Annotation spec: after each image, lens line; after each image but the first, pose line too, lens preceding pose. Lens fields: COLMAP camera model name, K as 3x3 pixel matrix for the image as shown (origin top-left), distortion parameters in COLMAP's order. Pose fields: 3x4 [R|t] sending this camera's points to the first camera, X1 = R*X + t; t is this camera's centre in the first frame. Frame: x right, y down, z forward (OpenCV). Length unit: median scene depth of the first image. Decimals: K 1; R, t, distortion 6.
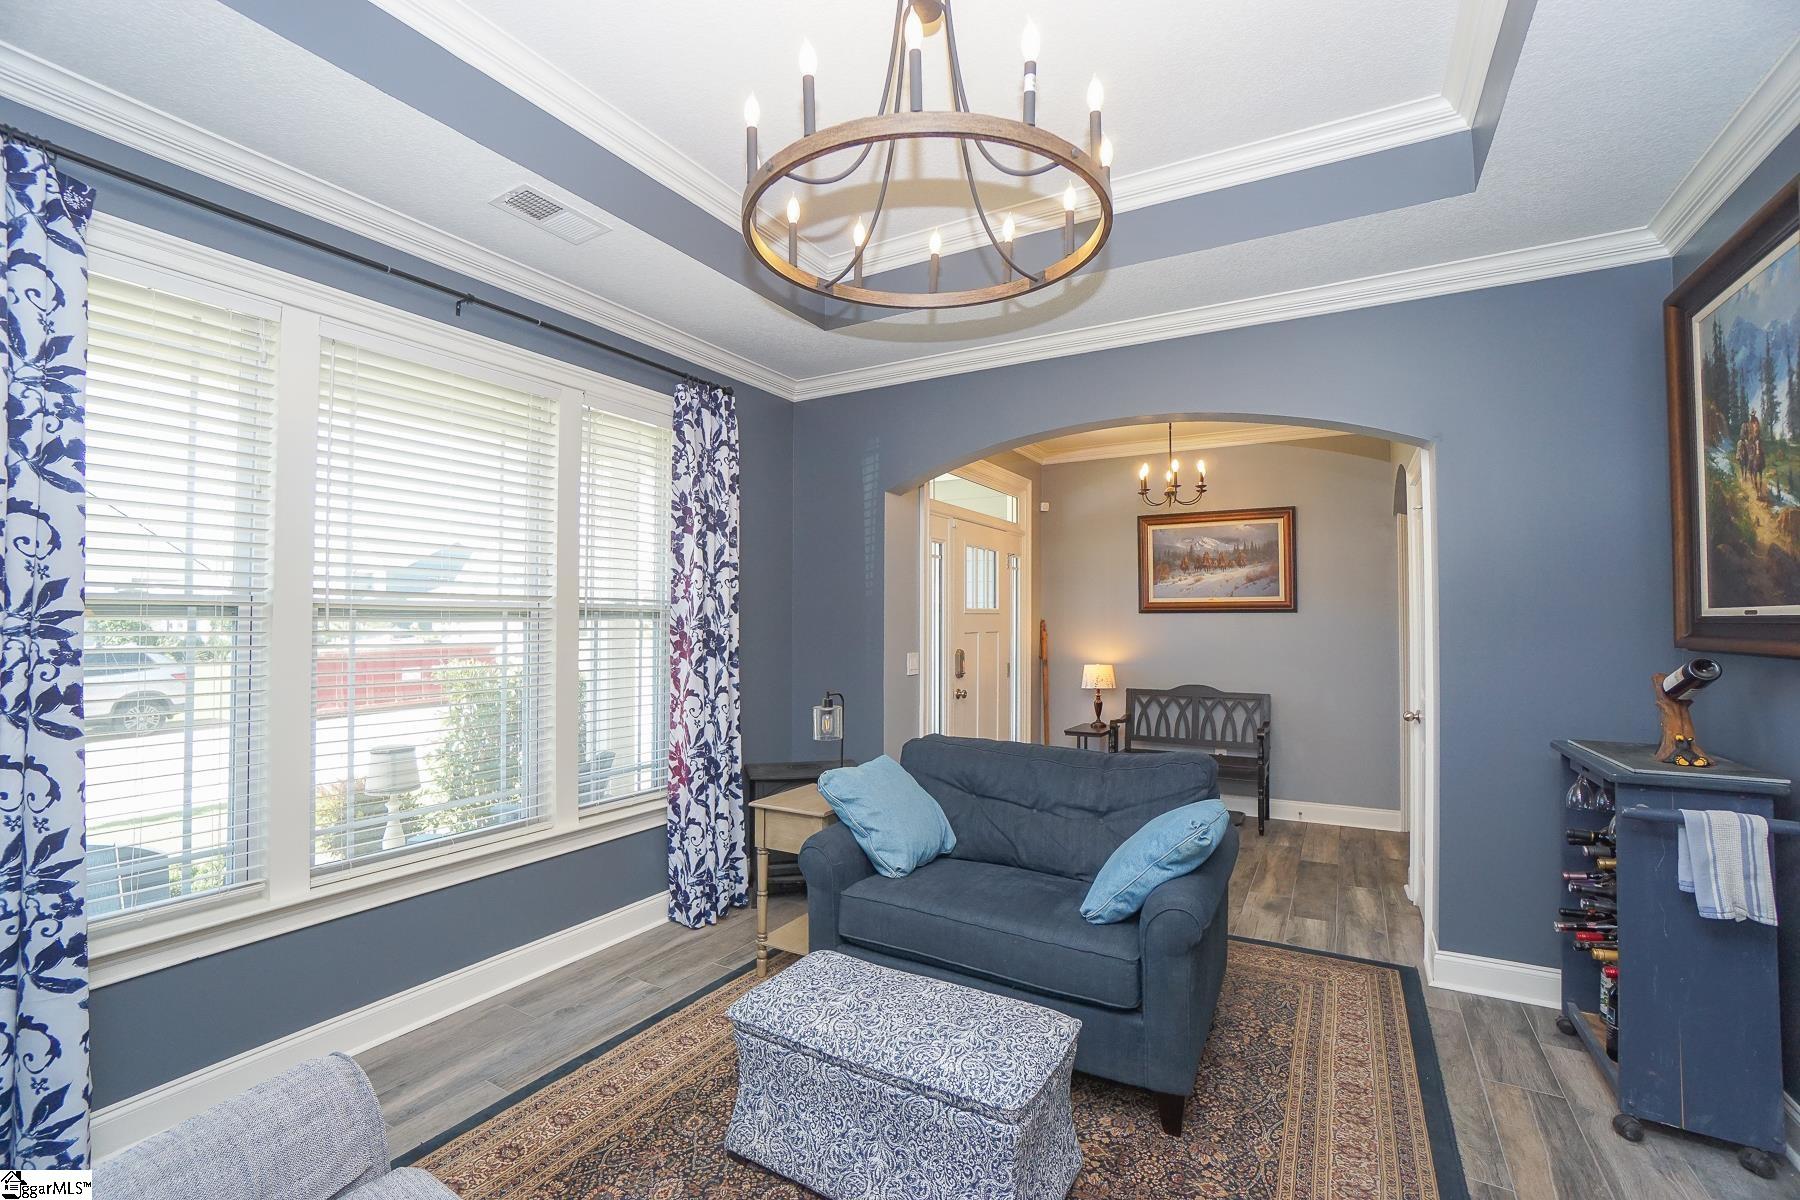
lens RADIAL K [[798.8, 0, 885.8], [0, 798.8, 604.9], [0, 0, 1]] dist [-0.051876, 0.012248]
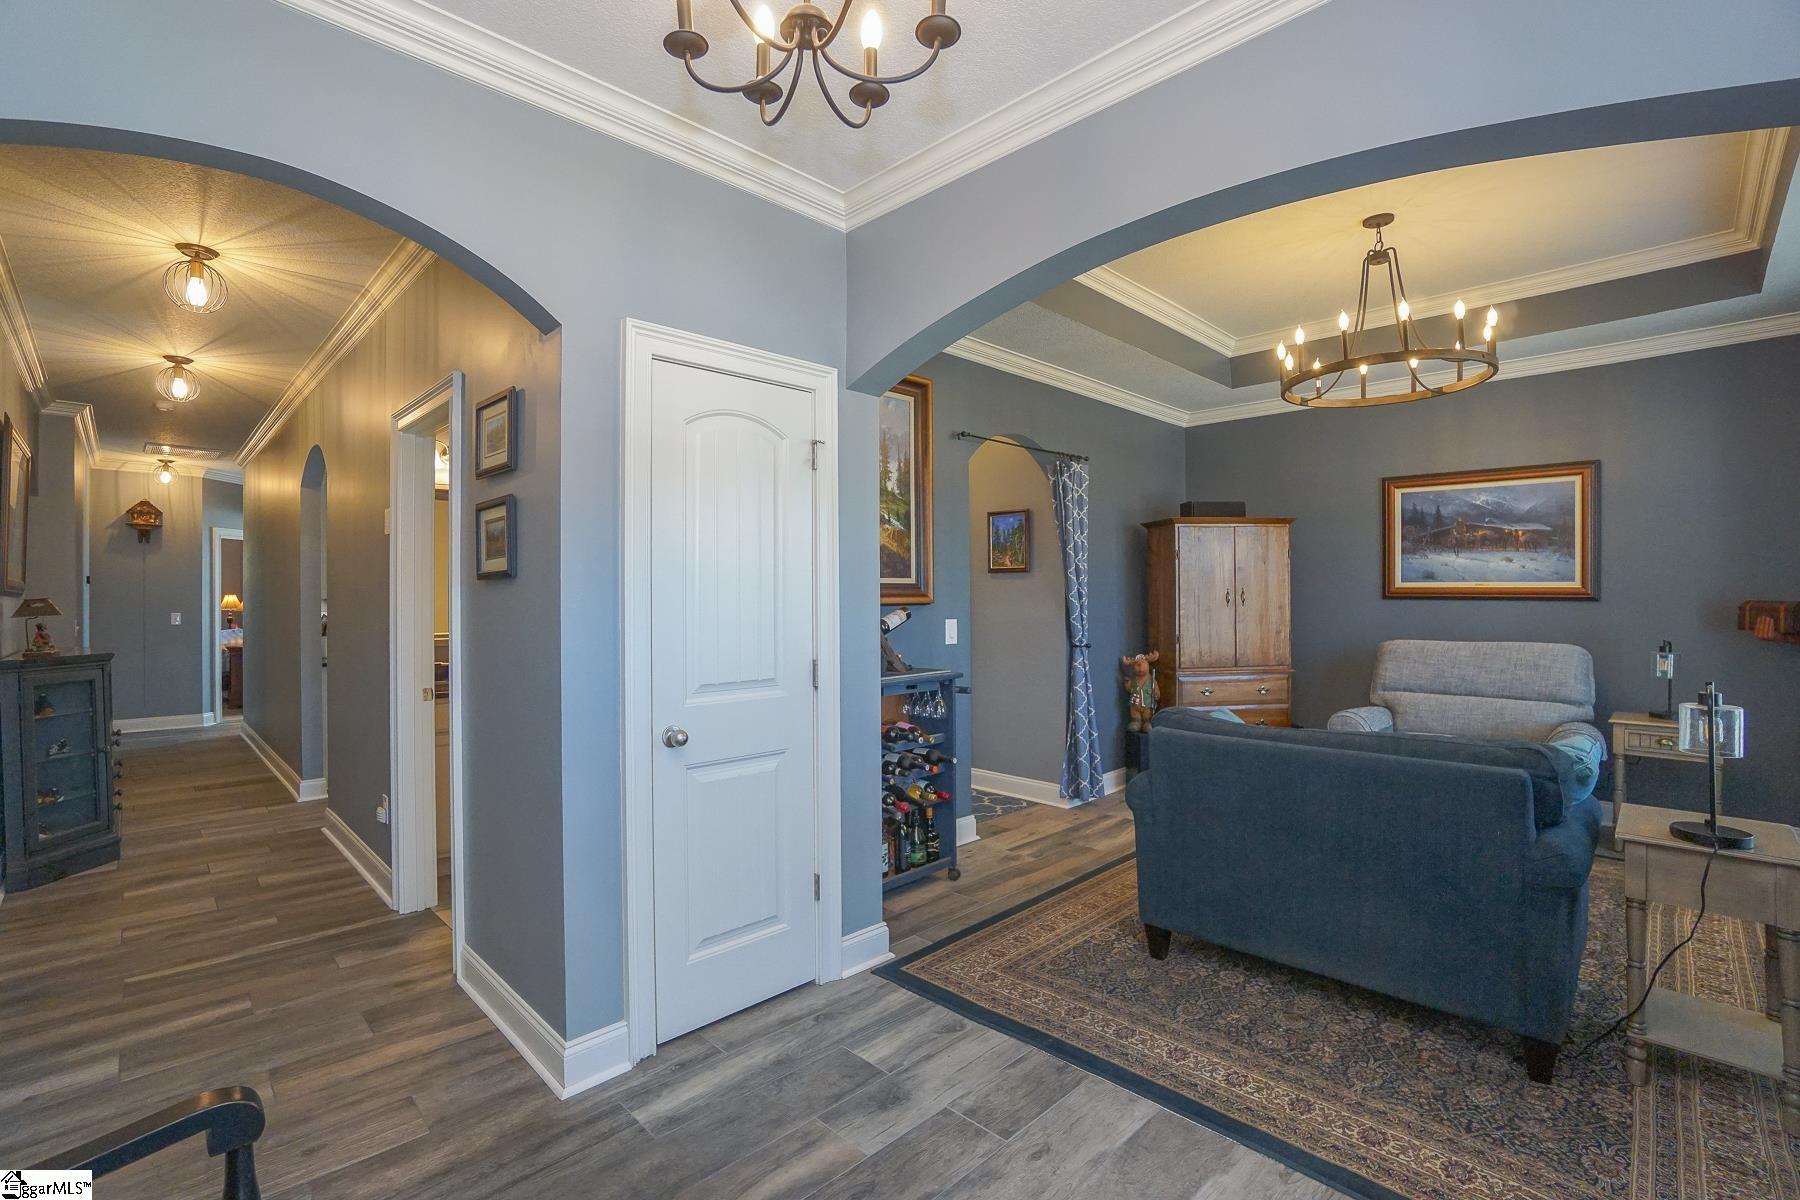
lens RADIAL K [[798.8, 0, 839.8], [0, 798.8, 586.2], [0, 0, 1]] dist [-0.051876, 0.012248]
pose [[-0.949804, 0.007336, 0.312759, 0.385714], [-0.000421, 0.999694, -0.024728, 0.041774], [-0.312845, -0.023618, -0.949511, 1.695755]]
